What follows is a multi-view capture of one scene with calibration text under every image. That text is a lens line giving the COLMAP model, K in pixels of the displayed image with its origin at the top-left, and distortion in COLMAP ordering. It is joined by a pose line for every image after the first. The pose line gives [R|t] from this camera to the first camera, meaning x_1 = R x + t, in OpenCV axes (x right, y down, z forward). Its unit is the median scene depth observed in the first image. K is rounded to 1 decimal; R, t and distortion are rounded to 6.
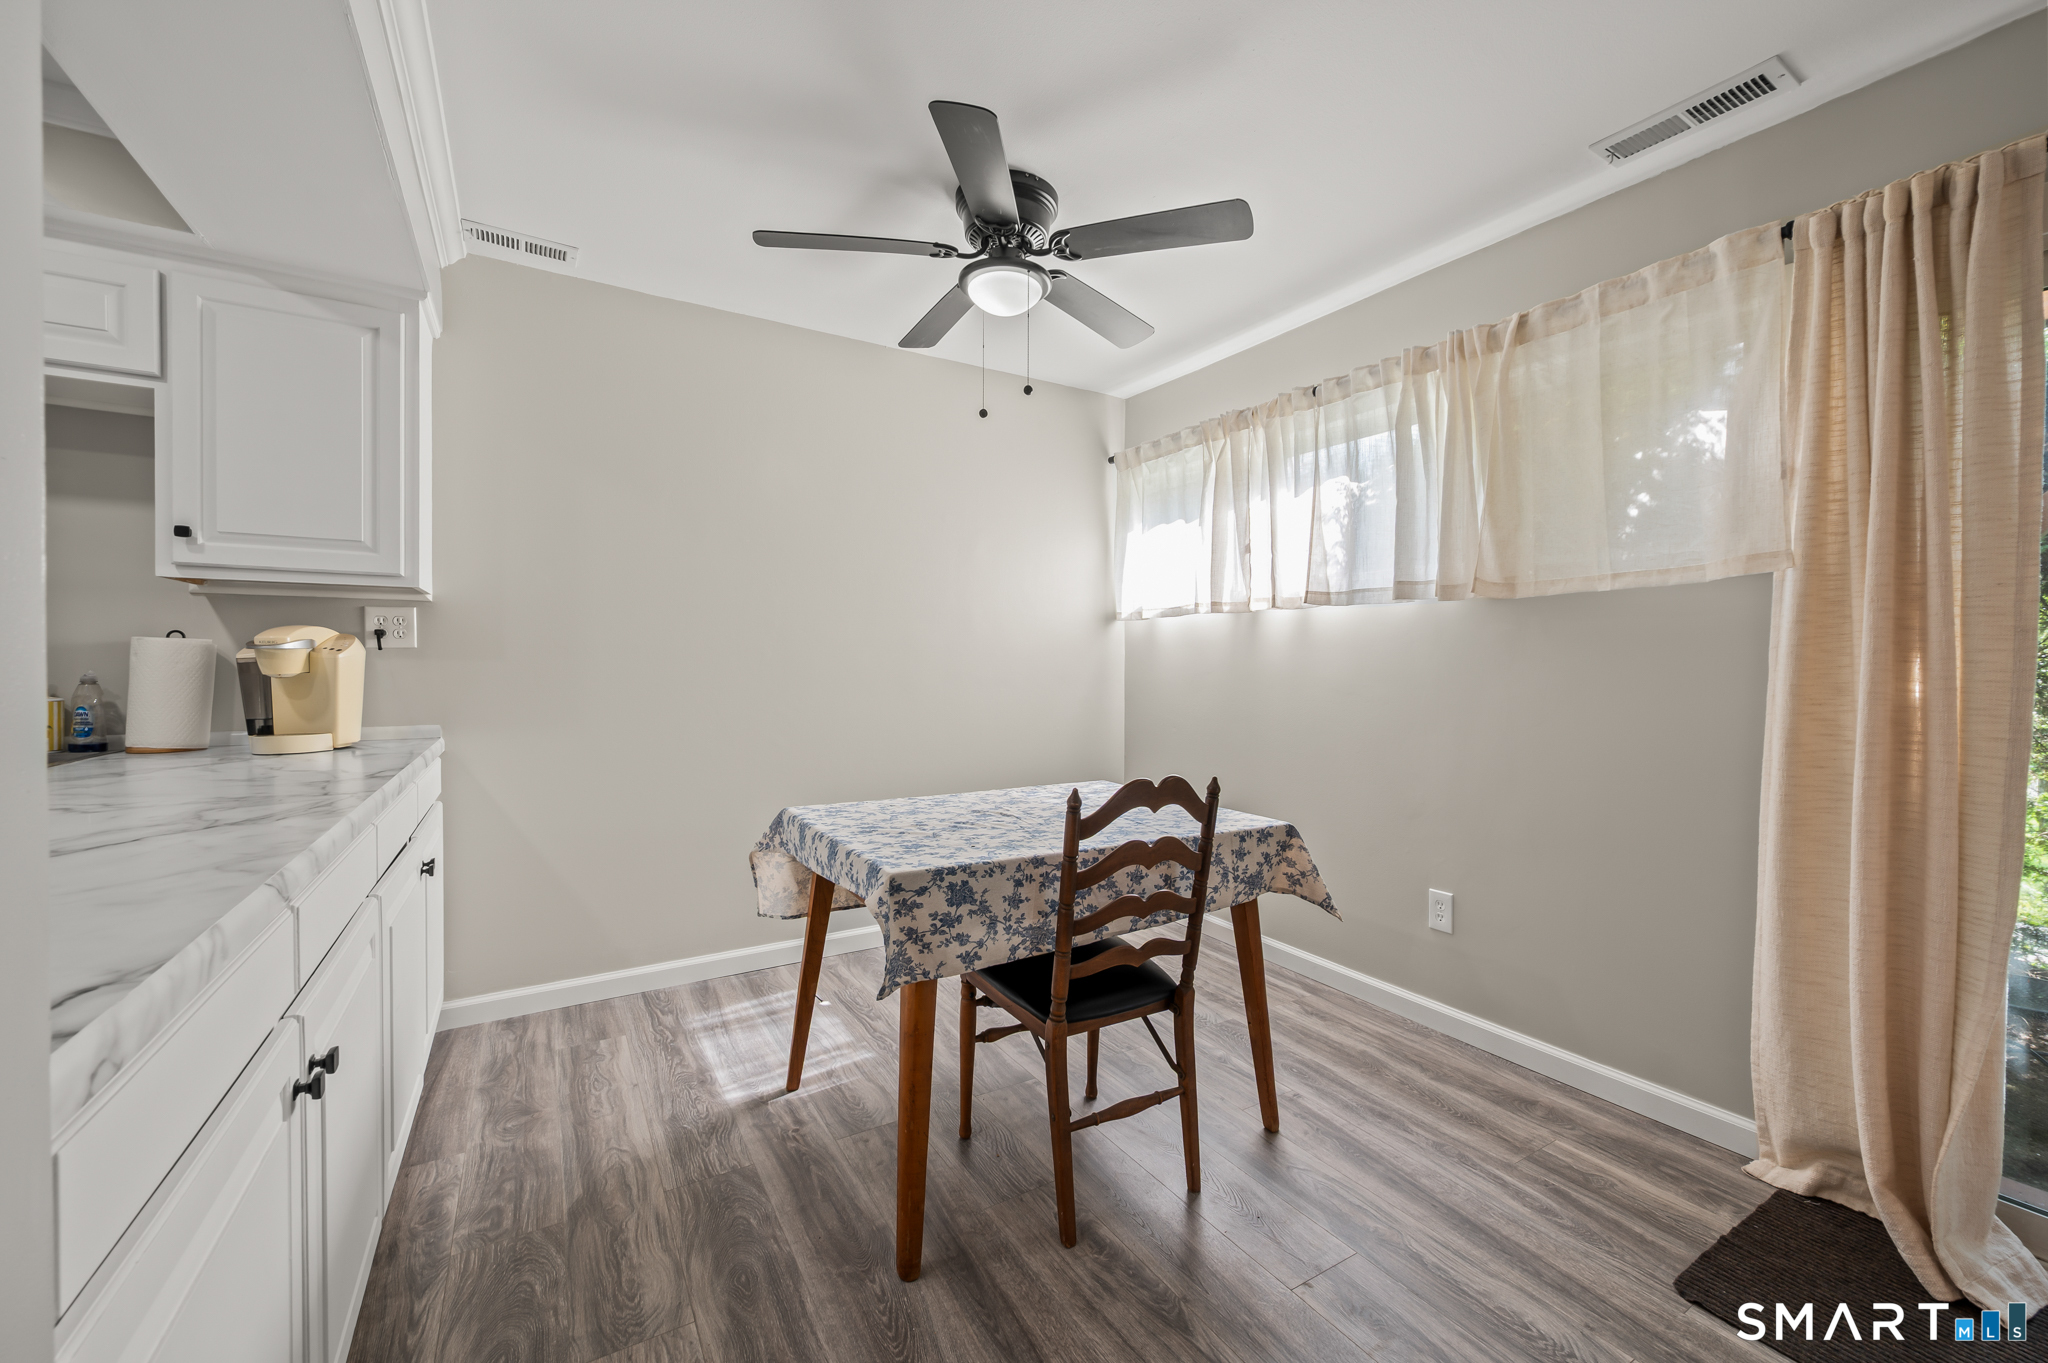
lens RADIAL K [[817.2, 0, 1035.0], [0, 817.2, 677.6], [0, 0, 1]] dist [-0.005855, 0.000570]
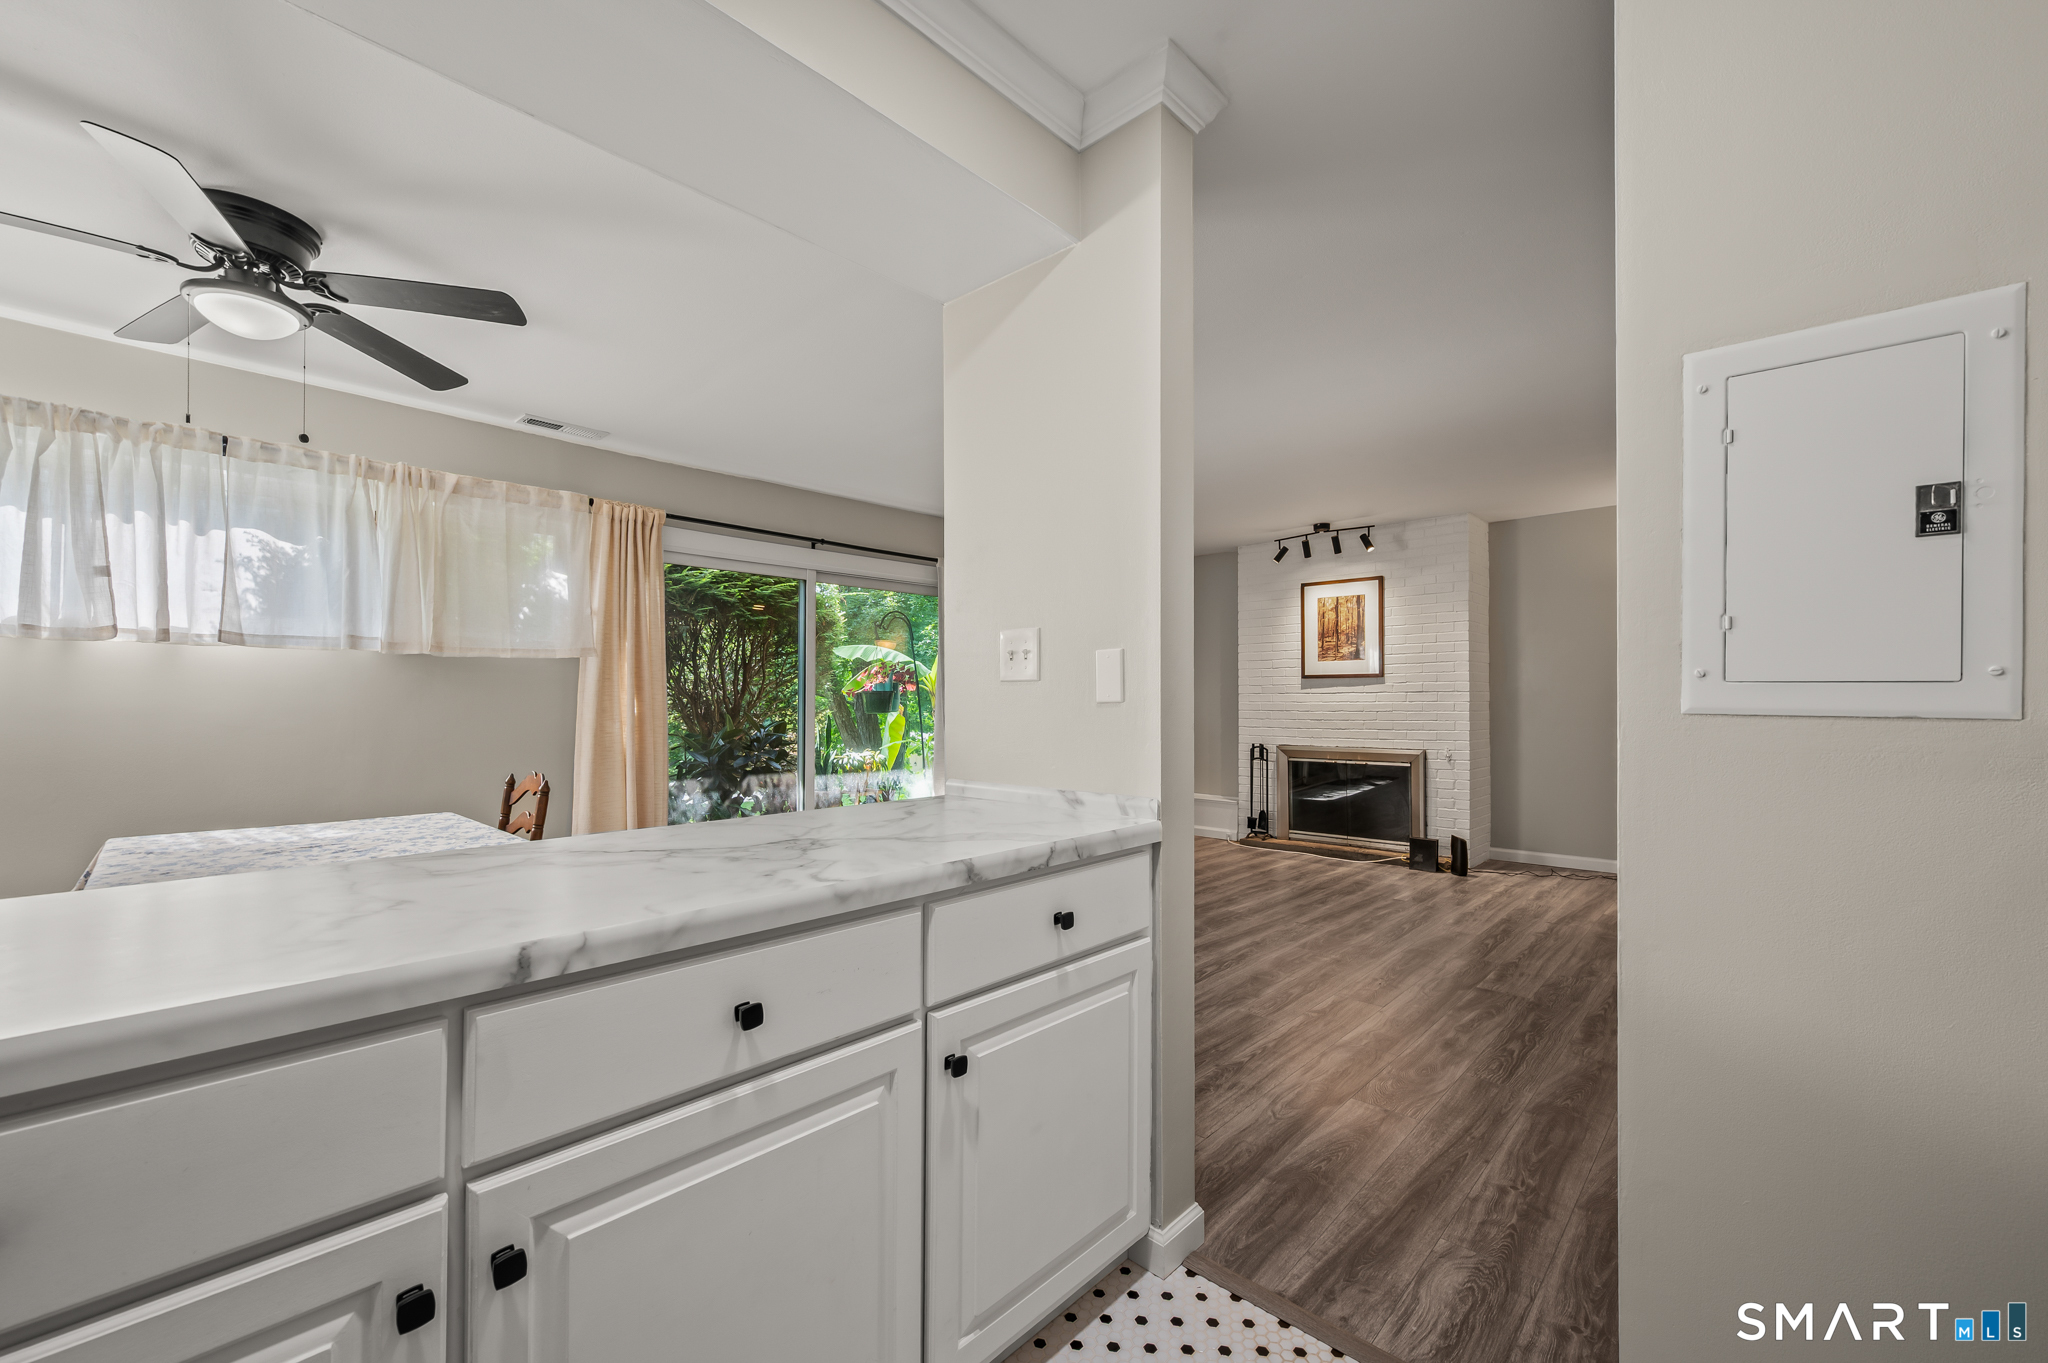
lens RADIAL K [[817.2, 0, 1021.3], [0, 817.2, 697.6], [0, 0, 1]] dist [-0.005855, 0.000570]
pose [[-0.261120, -0.000778, 0.965306, -1.340620], [0.016909, 0.999843, 0.005379, -0.012349], [-0.965158, 0.017727, -0.261065, 0.413881]]
